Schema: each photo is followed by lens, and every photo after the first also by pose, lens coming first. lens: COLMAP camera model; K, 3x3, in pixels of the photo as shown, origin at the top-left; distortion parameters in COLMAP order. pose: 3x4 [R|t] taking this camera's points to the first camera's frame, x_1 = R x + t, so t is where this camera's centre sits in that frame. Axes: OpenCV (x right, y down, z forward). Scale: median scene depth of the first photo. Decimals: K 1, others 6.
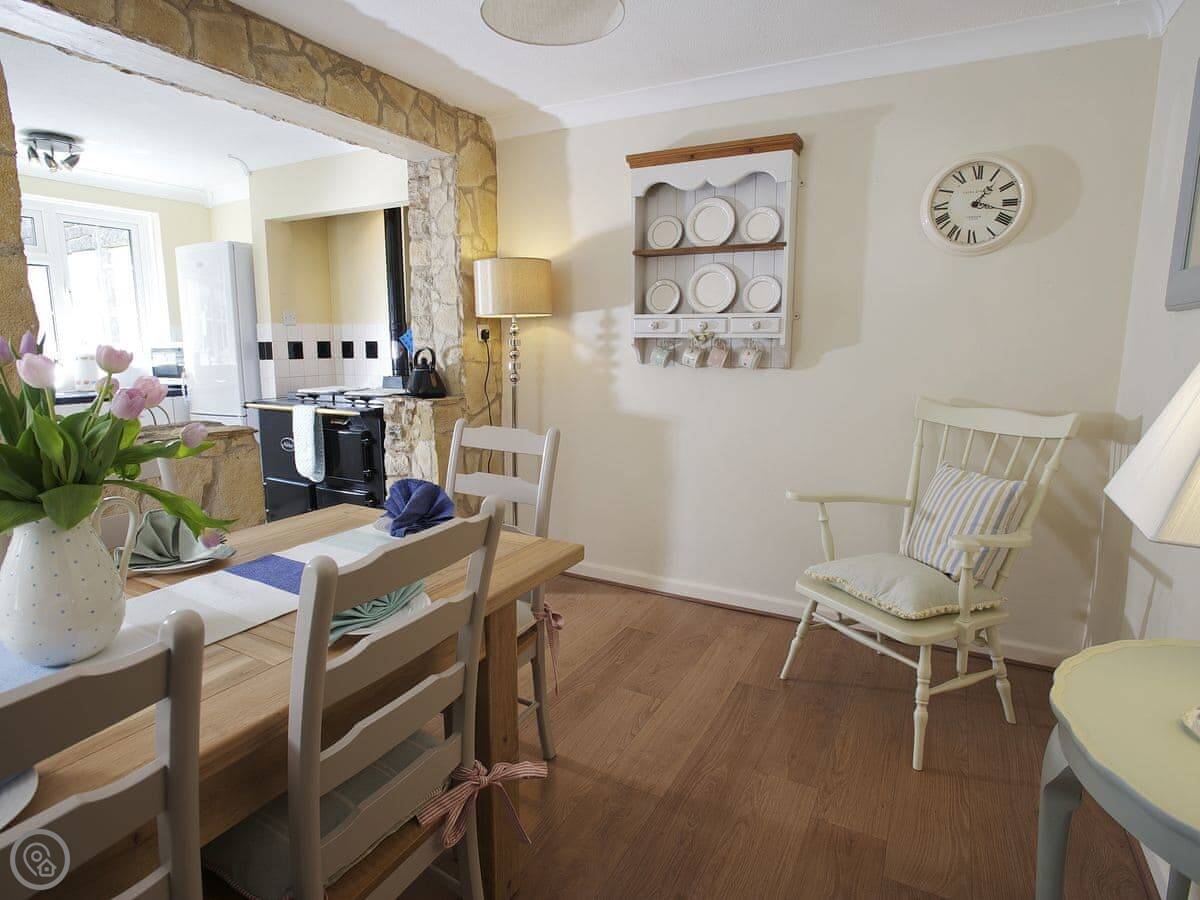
lens RADIAL K [[652.8, 0, 594.7], [0, 652.8, 452.6], [0, 0, 1]] dist [-0.061730, 0.022220]
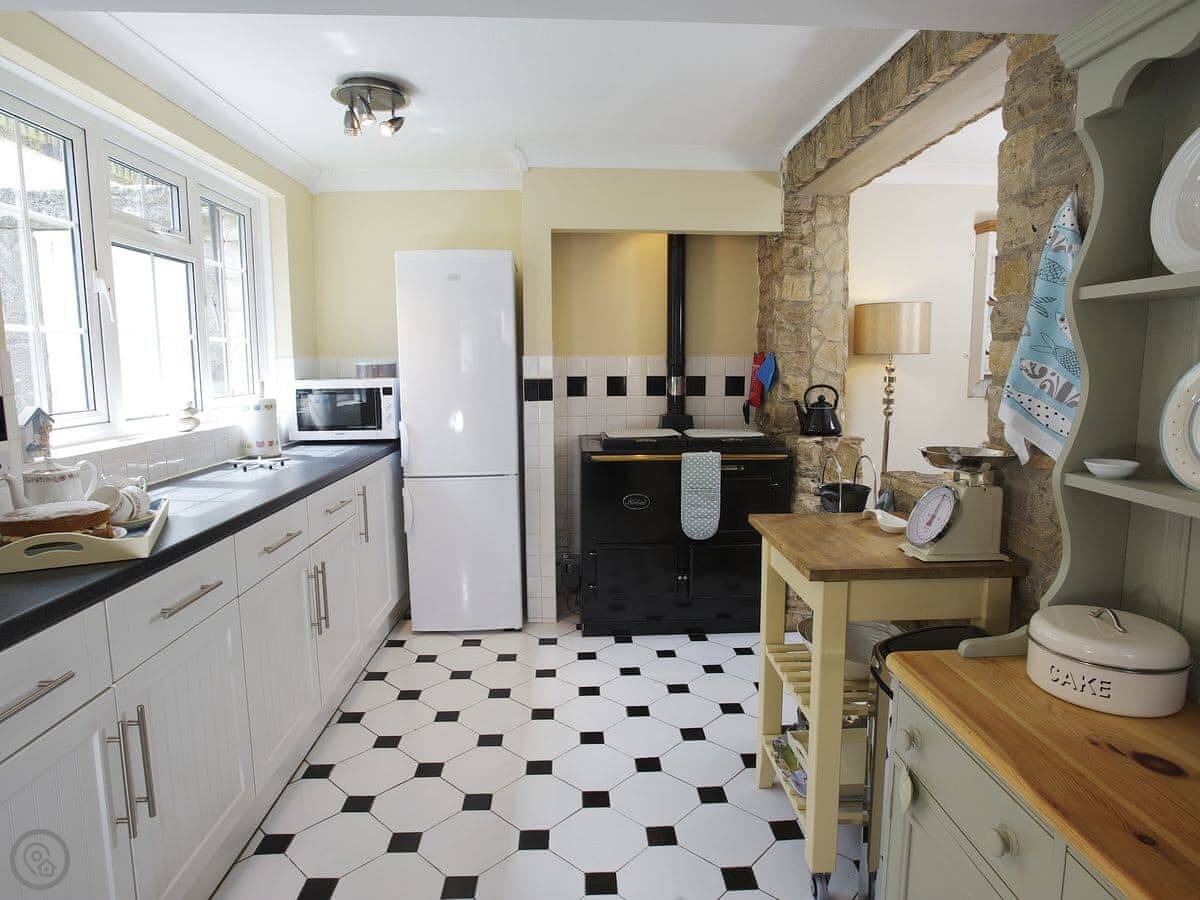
lens RADIAL K [[682.4, 0, 600.0], [0, 682.4, 450.0], [0, 0, 1]] dist [-0.086422, 0.024939]
pose [[0.856535, -0.070211, 0.511290, -1.057643], [0.089184, 0.995935, -0.012643, -0.079377], [-0.508324, 0.056428, 0.859315, 0.286183]]
